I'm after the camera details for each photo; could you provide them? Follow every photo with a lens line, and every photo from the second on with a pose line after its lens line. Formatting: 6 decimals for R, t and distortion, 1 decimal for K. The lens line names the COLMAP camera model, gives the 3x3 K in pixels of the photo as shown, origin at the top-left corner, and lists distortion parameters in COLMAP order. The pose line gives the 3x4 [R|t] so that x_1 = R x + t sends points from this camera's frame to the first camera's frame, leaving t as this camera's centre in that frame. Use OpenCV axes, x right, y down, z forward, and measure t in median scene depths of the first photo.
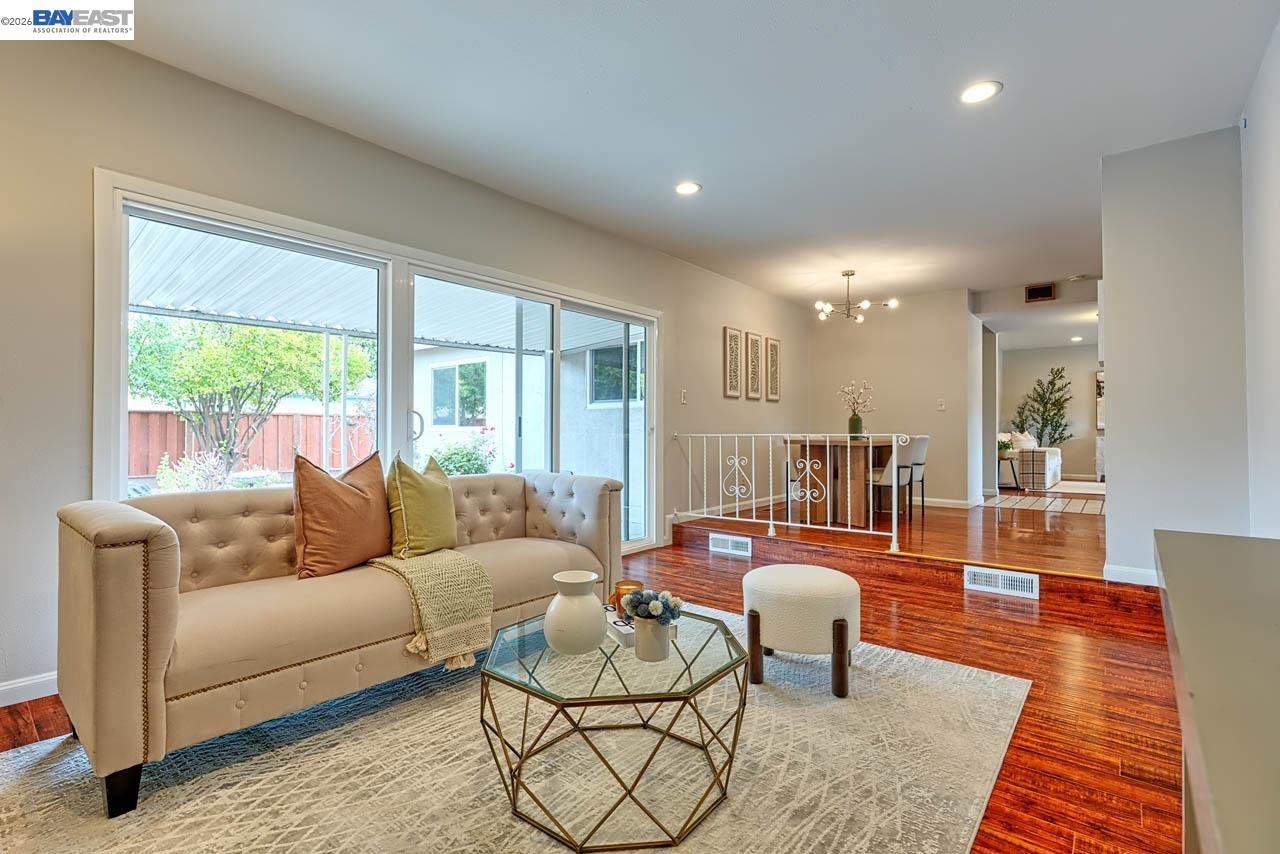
lens RADIAL K [[611.4, 0, 633.2], [0, 611.4, 421.1], [0, 0, 1]] dist [-0.001311, -0.000775]
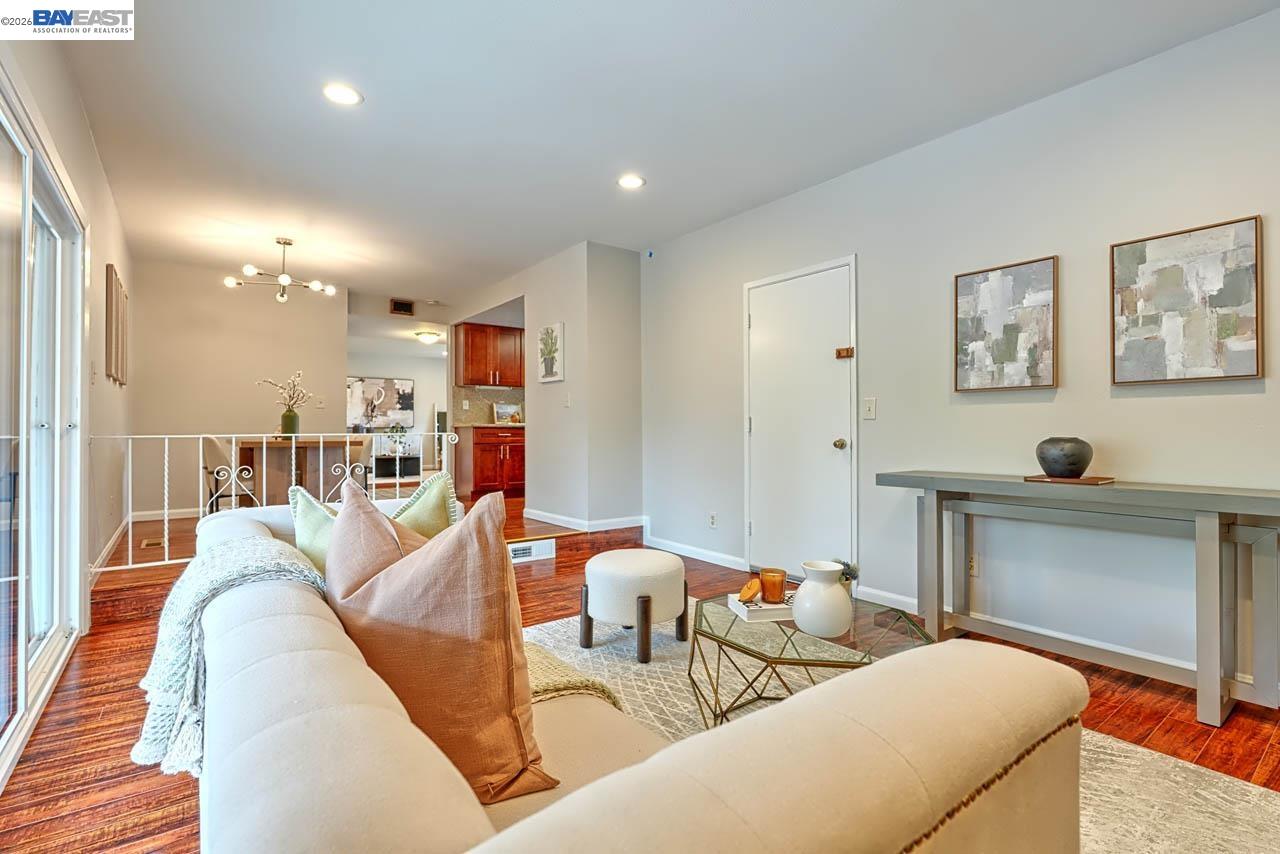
lens RADIAL K [[611.4, 0, 648.2], [0, 611.4, 429.3], [0, 0, 1]] dist [-0.001311, -0.000775]
pose [[0.233889, -0.002428, 0.972260, -0.356792], [-0.016318, 0.999846, 0.006423, 0.001291], [-0.972126, -0.017368, 0.233813, 0.307015]]
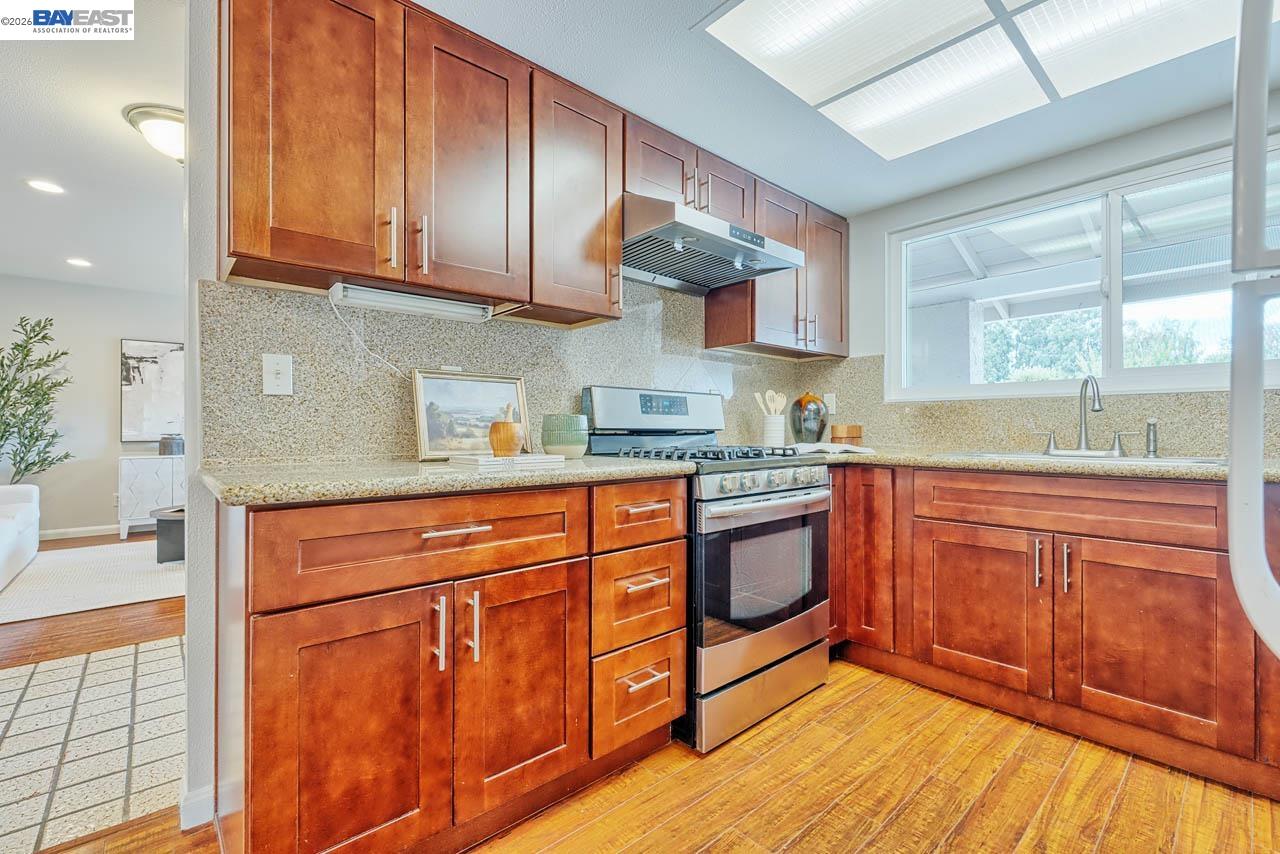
lens RADIAL K [[554.1, 0, 642.9], [0, 554.1, 426.5], [0, 0, 1]] dist [-0.005977, 0.000377]
pose [[0.163700, 0.002790, 0.986506, 0.593462], [-0.016713, 0.999860, -0.000055, -0.014987], [-0.986369, -0.016478, 0.163724, 0.781354]]
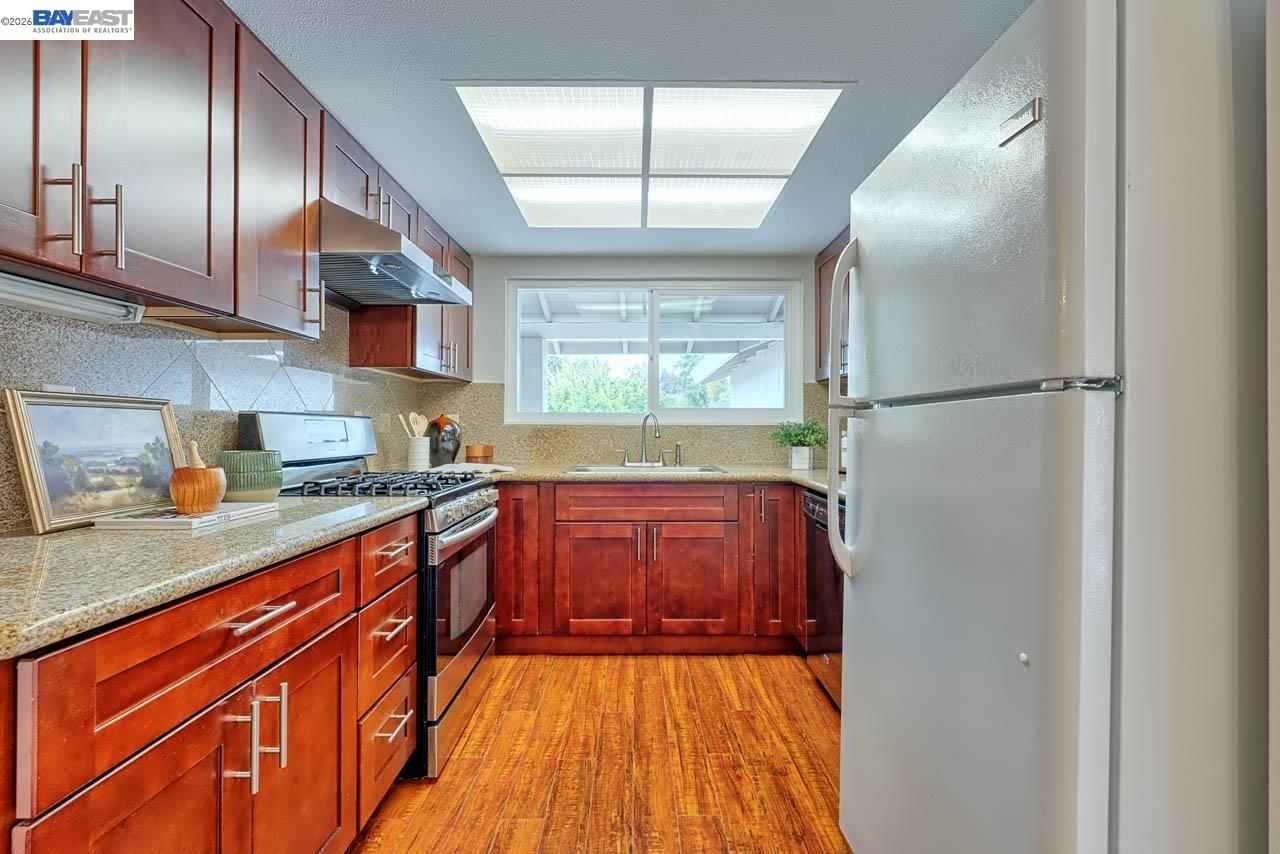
lens RADIAL K [[554.1, 0, 638.5], [0, 554.1, 426.3], [0, 0, 1]] dist [-0.005977, 0.000377]
pose [[-0.632313, -0.000048, 0.774713, 0.583721], [-0.016644, 0.999770, -0.013523, -0.032272], [-0.774535, -0.021445, -0.632168, 0.901514]]
